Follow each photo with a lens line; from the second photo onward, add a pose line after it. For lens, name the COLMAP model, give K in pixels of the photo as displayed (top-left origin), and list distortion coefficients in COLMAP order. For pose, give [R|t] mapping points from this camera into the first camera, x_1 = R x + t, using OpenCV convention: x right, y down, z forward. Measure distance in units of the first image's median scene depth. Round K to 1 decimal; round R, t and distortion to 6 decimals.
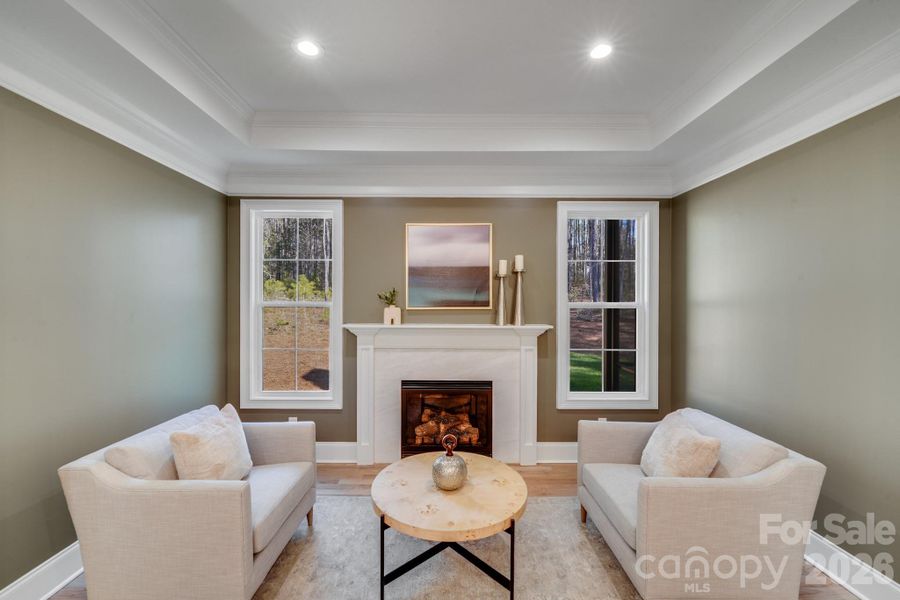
lens RADIAL K [[333.5, 0, 450.0], [0, 333.5, 300.0], [0, 0, 1]] dist [-0.000699, -0.000087]
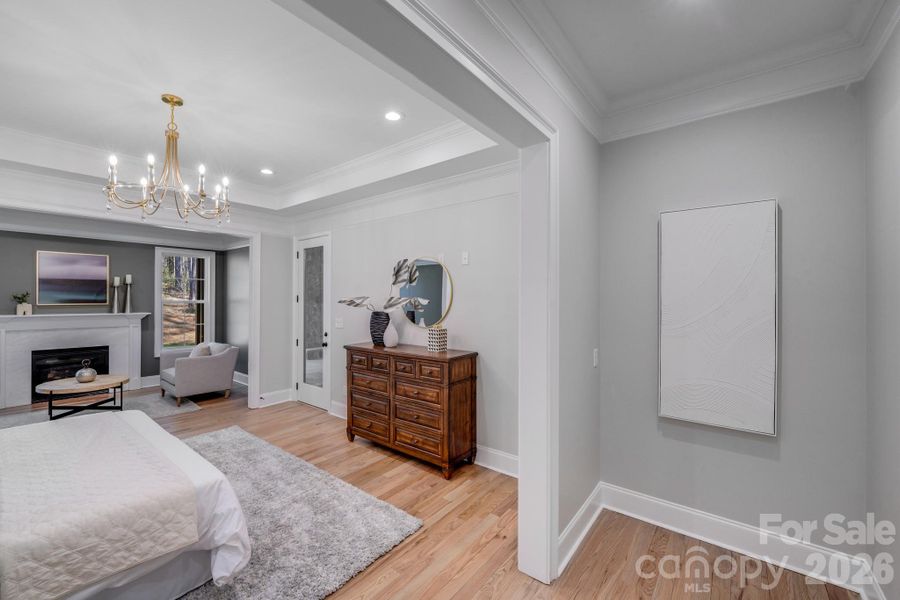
lens RADIAL K [[369.8, 0, 447.4], [0, 369.8, 293.8], [0, 0, 1]] dist [-0.012540, -0.000535]
pose [[0.629203, 0.008852, 0.777191, -0.245556], [-0.001579, 0.999948, -0.010111, -0.011988], [-0.777240, 0.005134, 0.629184, -1.577830]]
